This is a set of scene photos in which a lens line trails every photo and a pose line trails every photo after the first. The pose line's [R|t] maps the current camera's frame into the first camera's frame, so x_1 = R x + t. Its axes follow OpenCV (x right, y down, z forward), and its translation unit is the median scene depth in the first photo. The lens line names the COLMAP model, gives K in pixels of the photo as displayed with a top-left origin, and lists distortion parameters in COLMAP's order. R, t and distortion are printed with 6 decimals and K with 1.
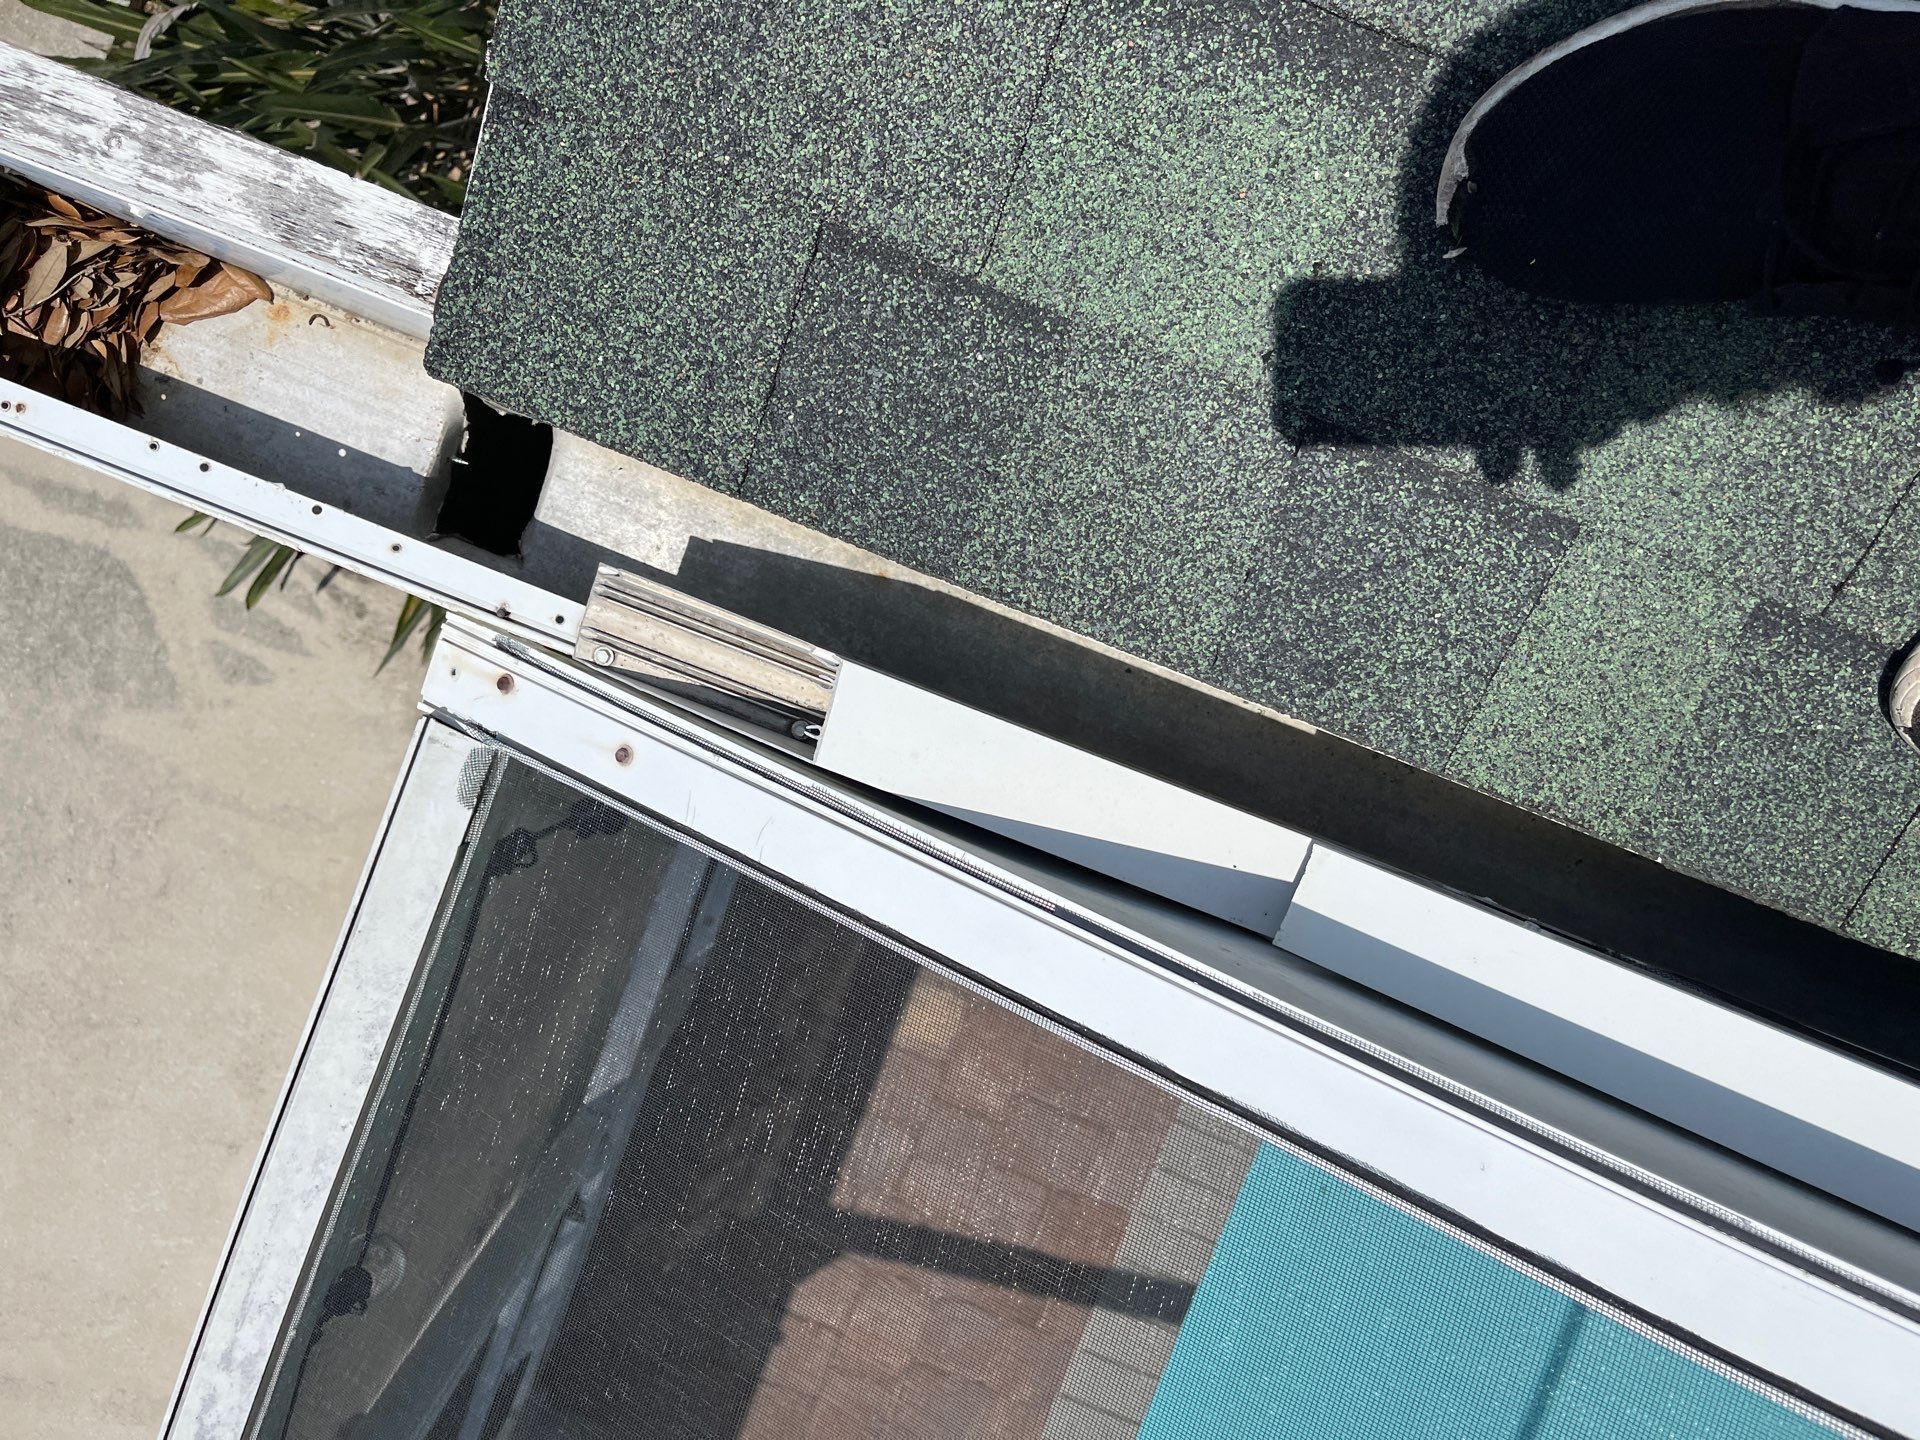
lens RADIAL K [[1462.6, 0, 959.5], [0, 1462.6, 719.7], [0, 0, 1]] dist [0.068712, -0.093967]
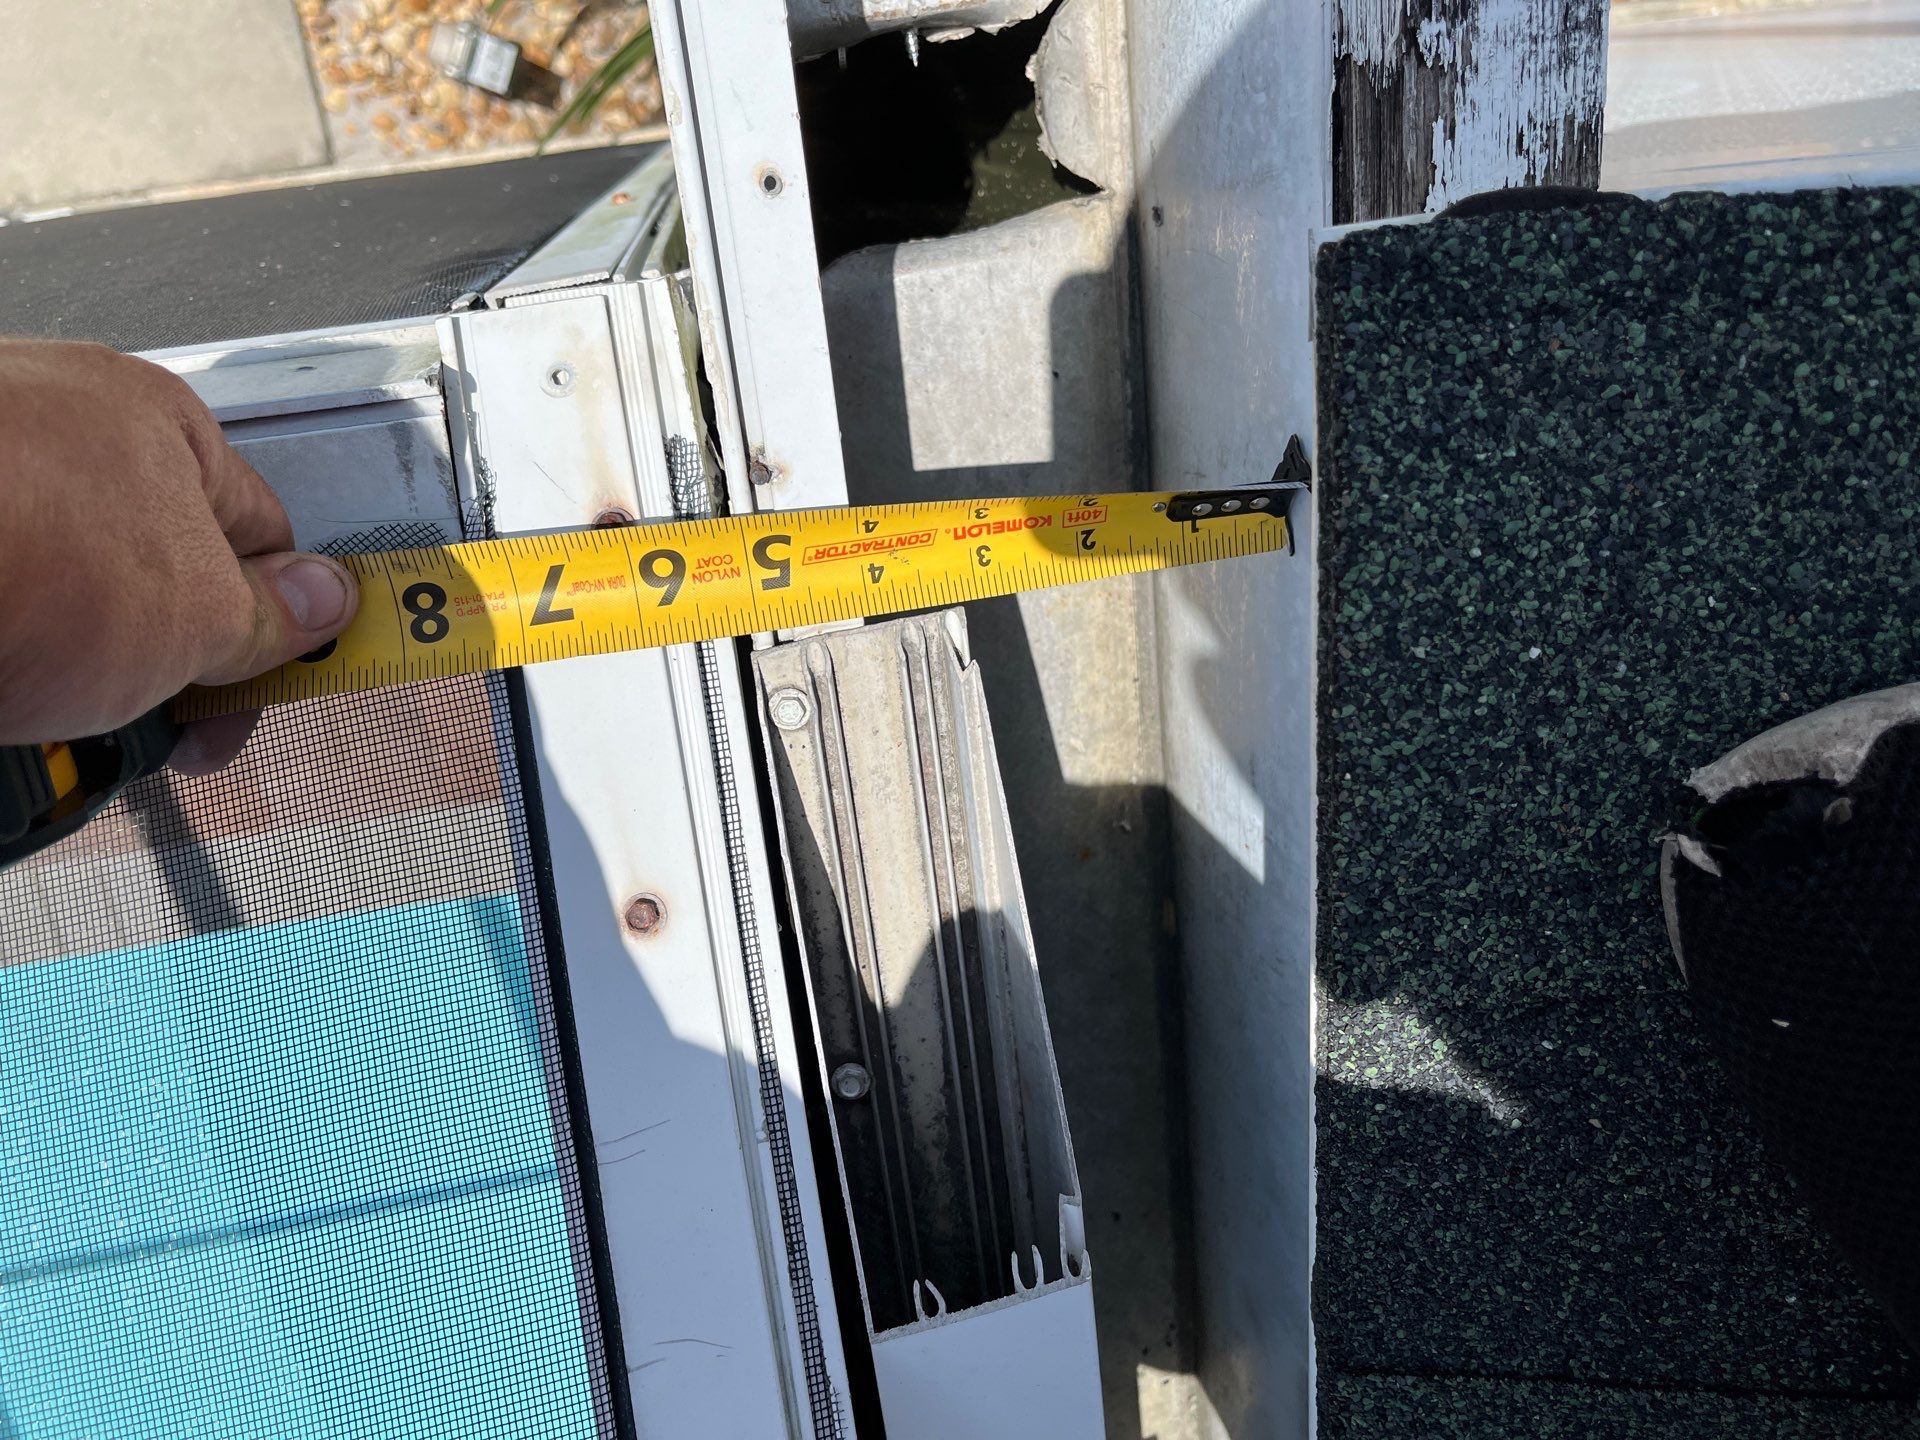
lens RADIAL K [[1462.6, 0, 948.3], [0, 1462.6, 717.0], [0, 0, 1]] dist [0.068712, -0.093967]
pose [[0.446476, 0.808121, 0.384187, -0.362257], [-0.869125, 0.493766, -0.028577, -0.066665], [-0.212792, -0.321147, 0.922813, 0.516107]]
